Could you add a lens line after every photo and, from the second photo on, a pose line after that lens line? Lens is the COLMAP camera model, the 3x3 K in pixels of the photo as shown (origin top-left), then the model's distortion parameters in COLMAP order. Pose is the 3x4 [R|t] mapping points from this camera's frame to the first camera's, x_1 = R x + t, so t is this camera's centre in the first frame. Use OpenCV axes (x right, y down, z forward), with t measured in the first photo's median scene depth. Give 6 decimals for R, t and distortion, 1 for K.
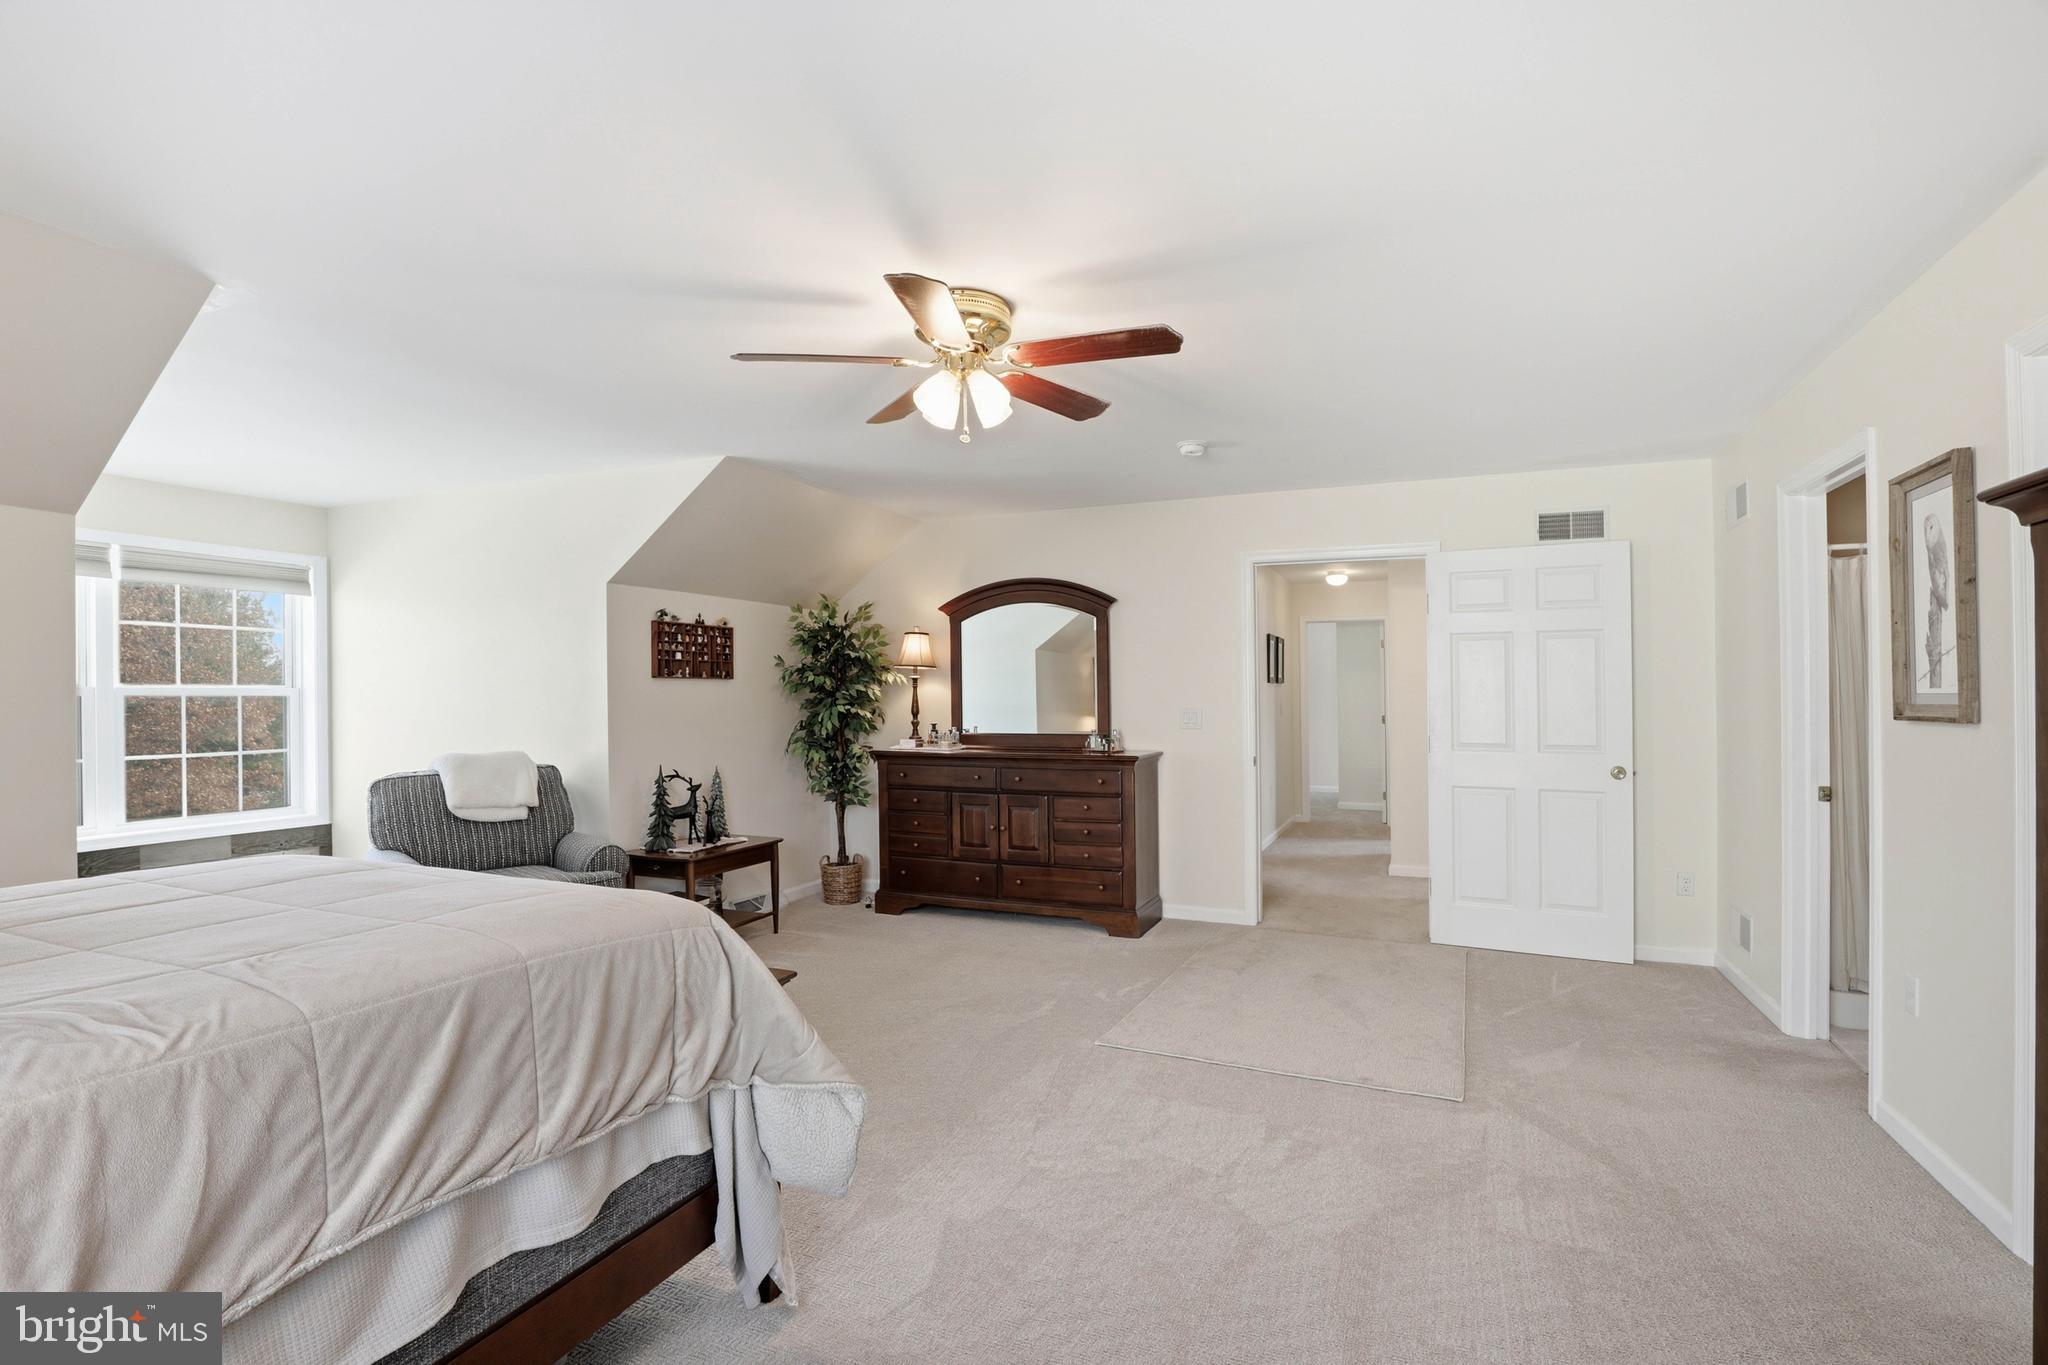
lens RADIAL K [[930.4, 0, 1019.5], [0, 930.4, 702.0], [0, 0, 1]] dist [-0.033110, 0.000235]
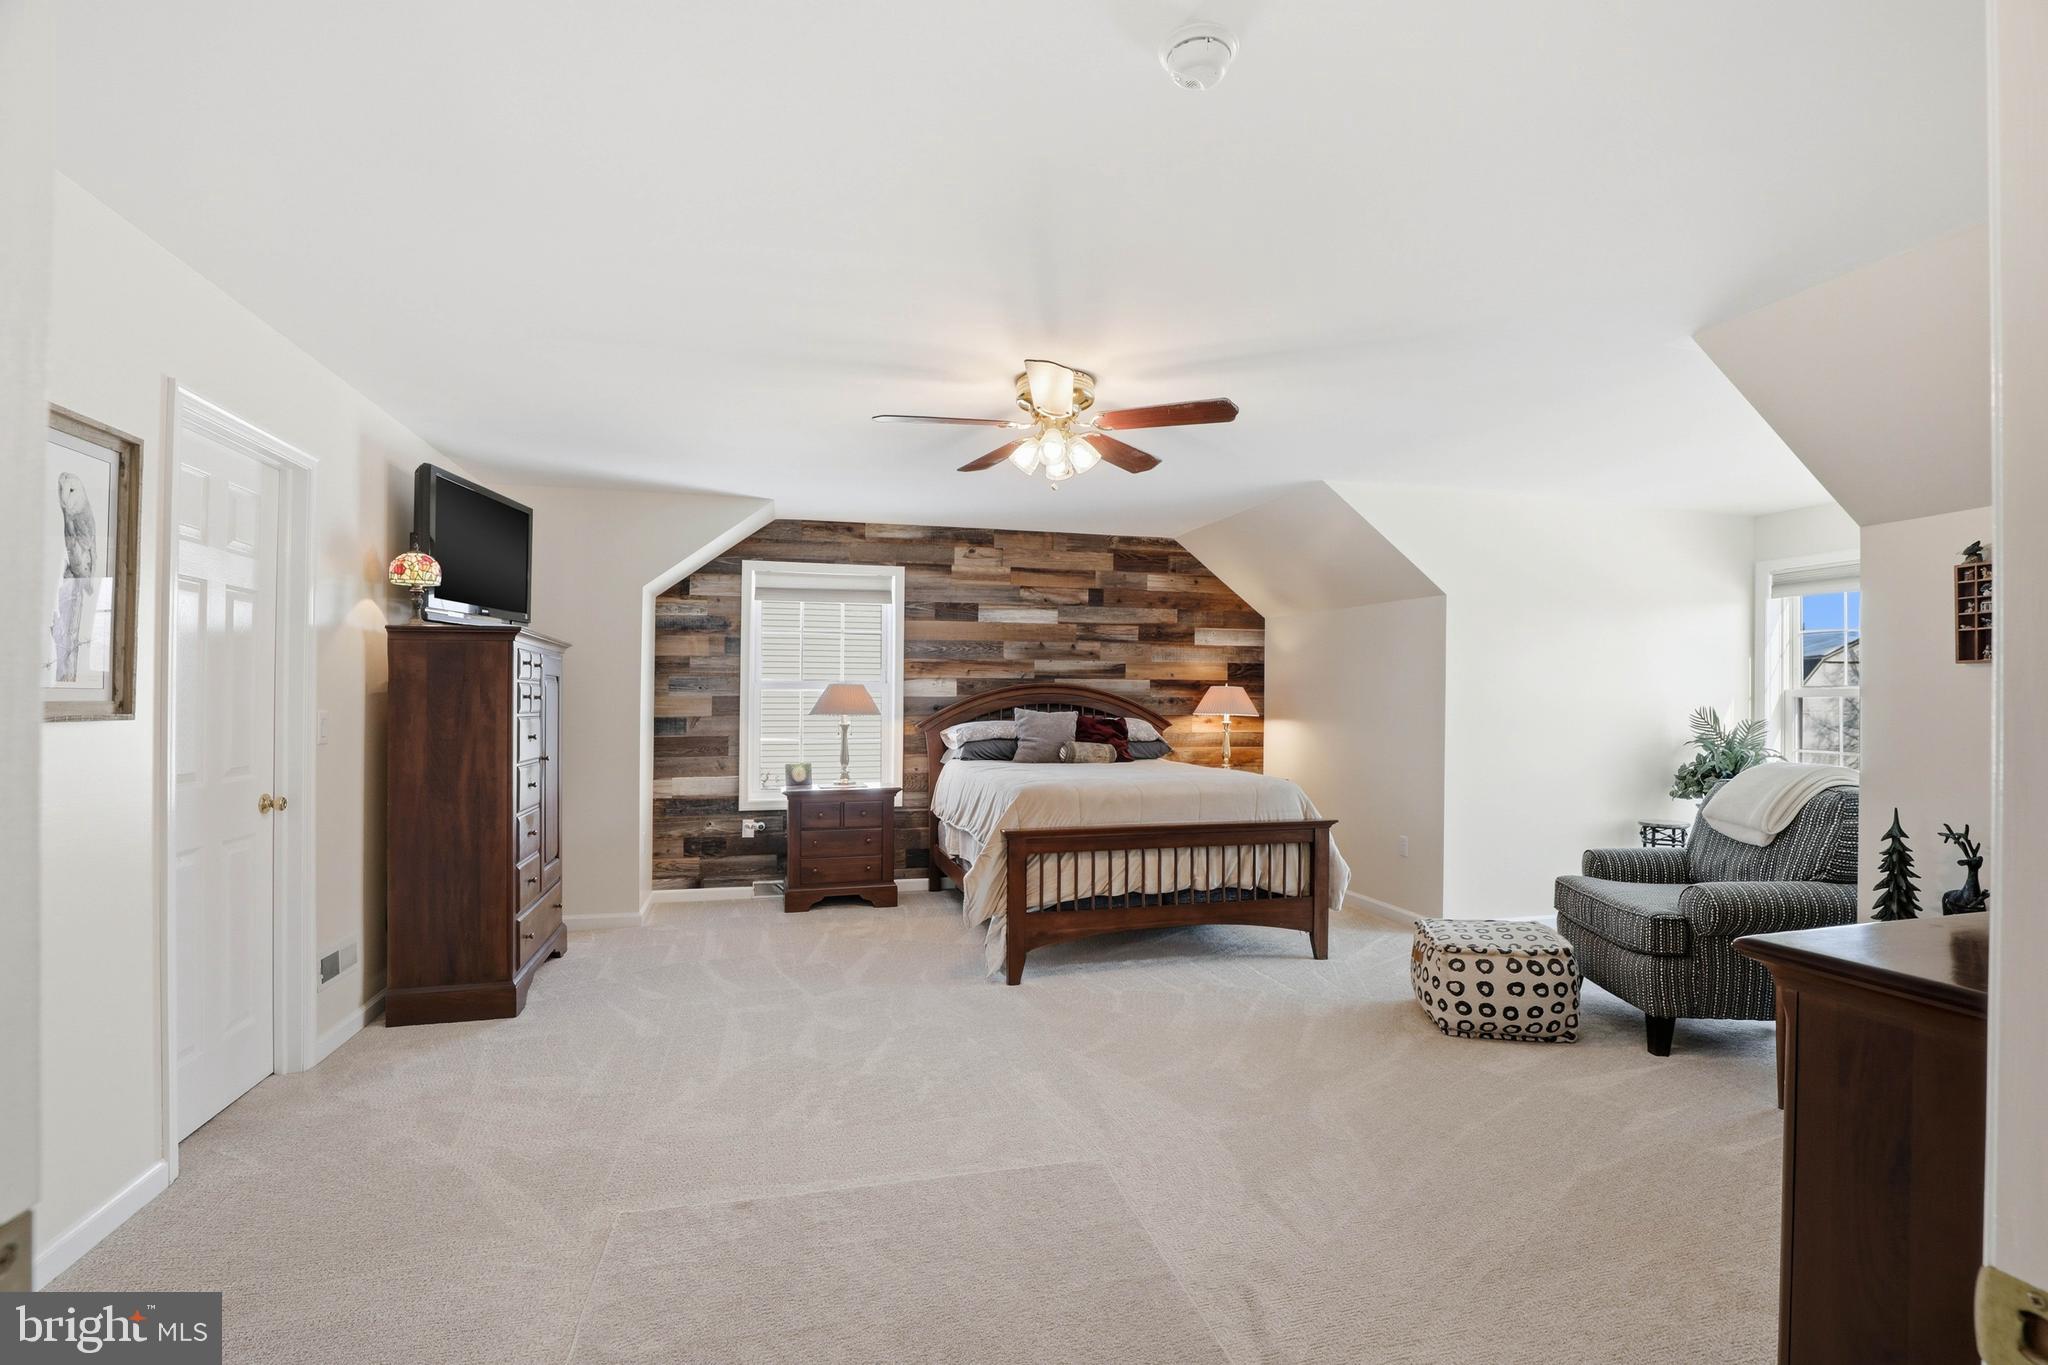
lens RADIAL K [[943.3, 0, 1041.1], [0, 943.3, 690.5], [0, 0, 1]] dist [-0.031336, 0.000940]
pose [[-0.768228, -0.007740, -0.640130, 0.404371], [-0.005355, 0.999970, -0.005665, -0.002965], [0.640154, -0.000924, -0.768246, 1.027029]]
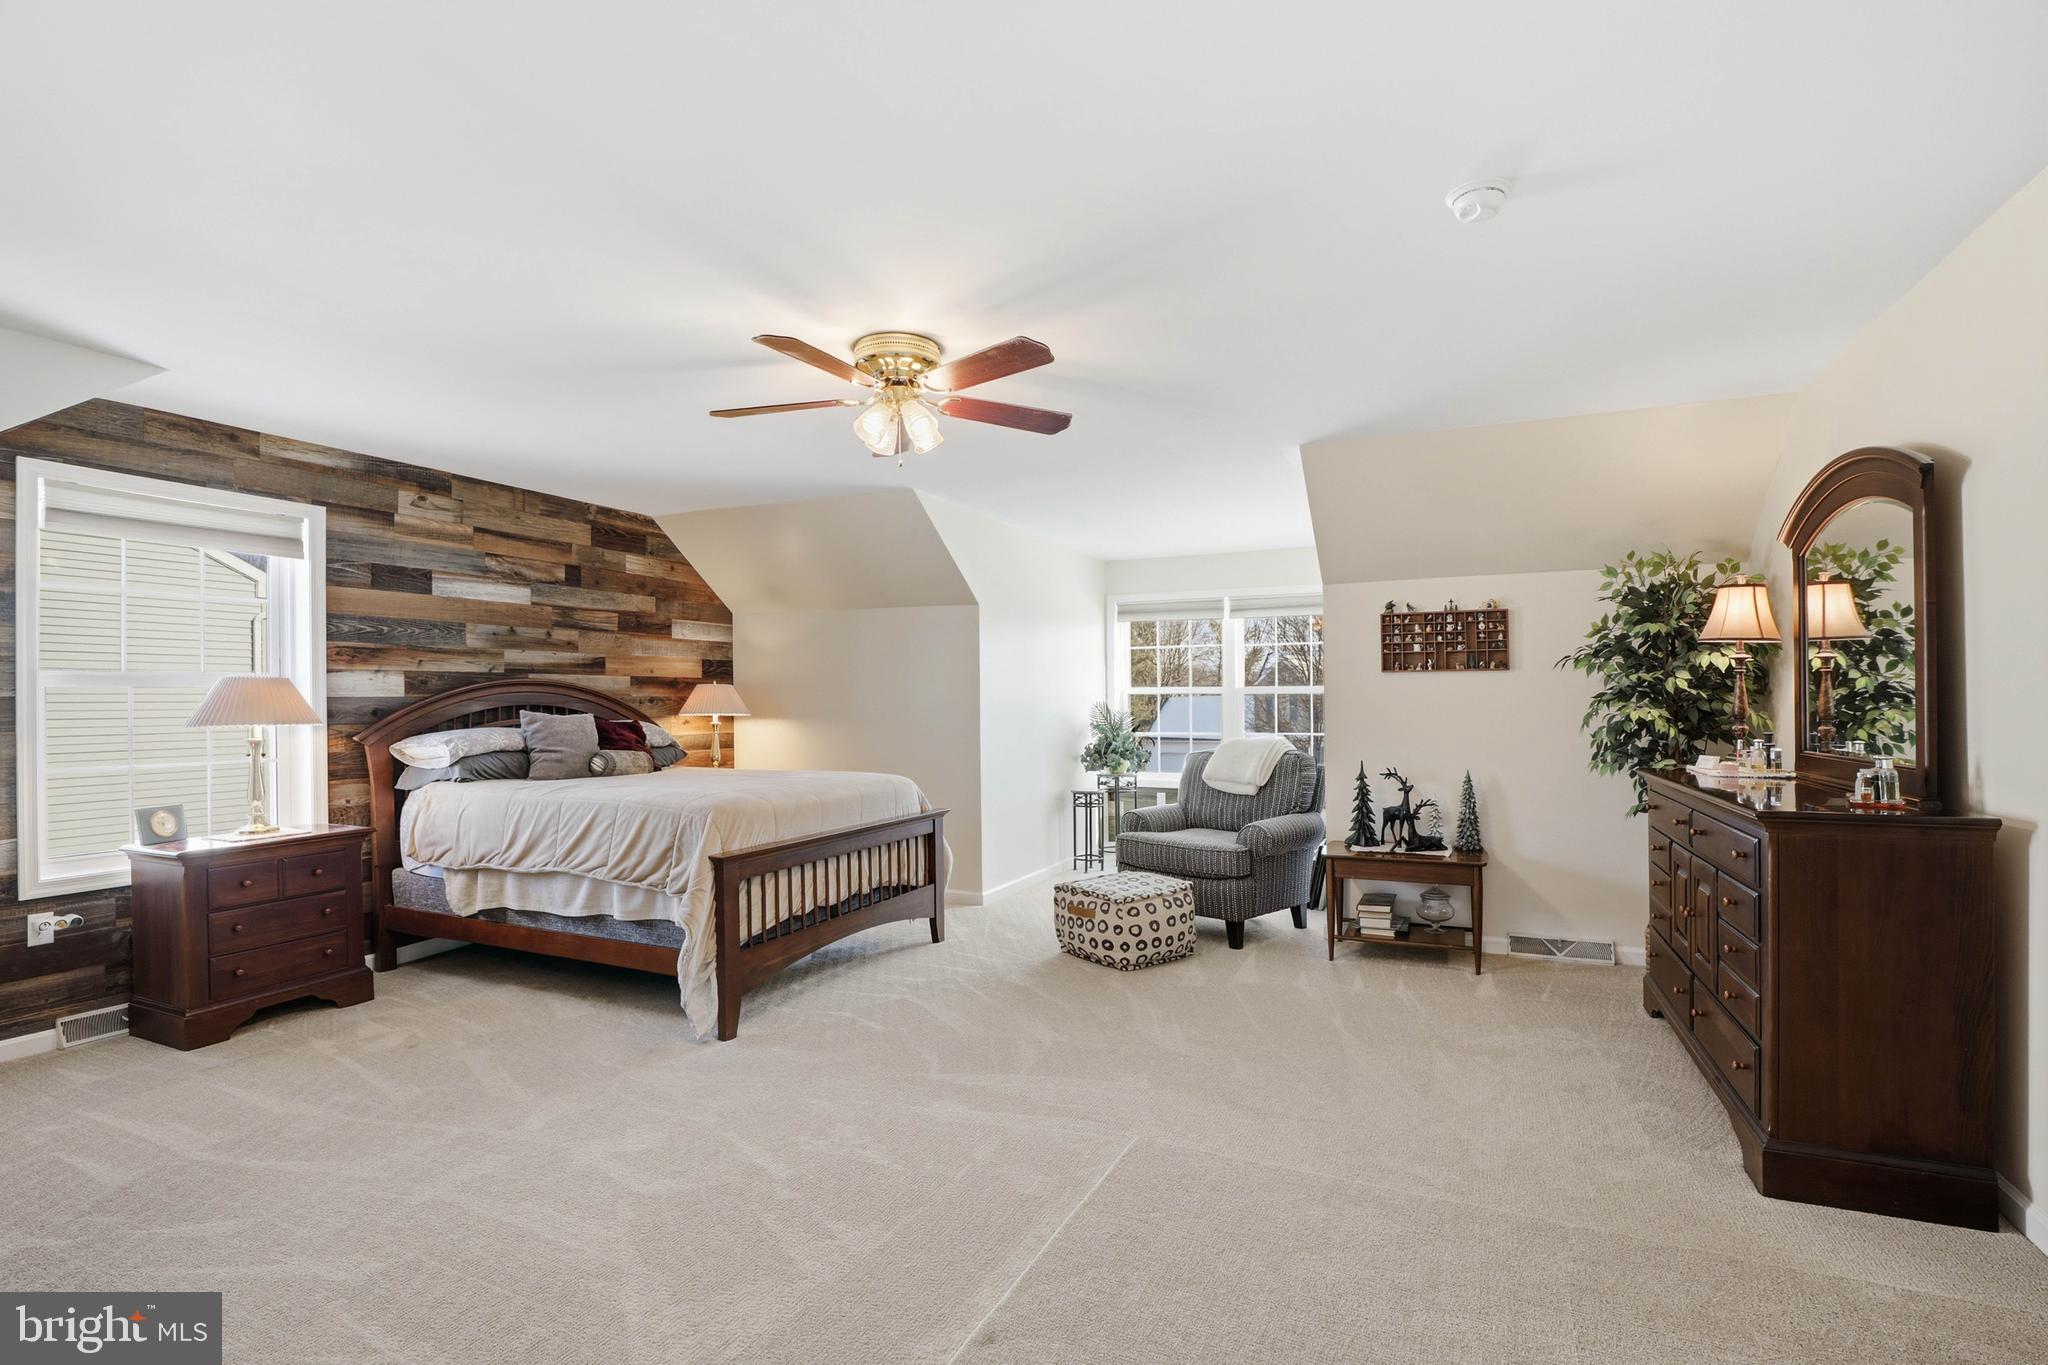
lens RADIAL K [[943.3, 0, 1041.1], [0, 943.3, 690.5], [0, 0, 1]] dist [-0.031336, 0.000940]
pose [[-0.001363, -0.007705, -0.999969, 0.577589], [0.000955, 0.999970, -0.007706, 0.000265], [0.999999, -0.000965, -0.001356, 0.613330]]
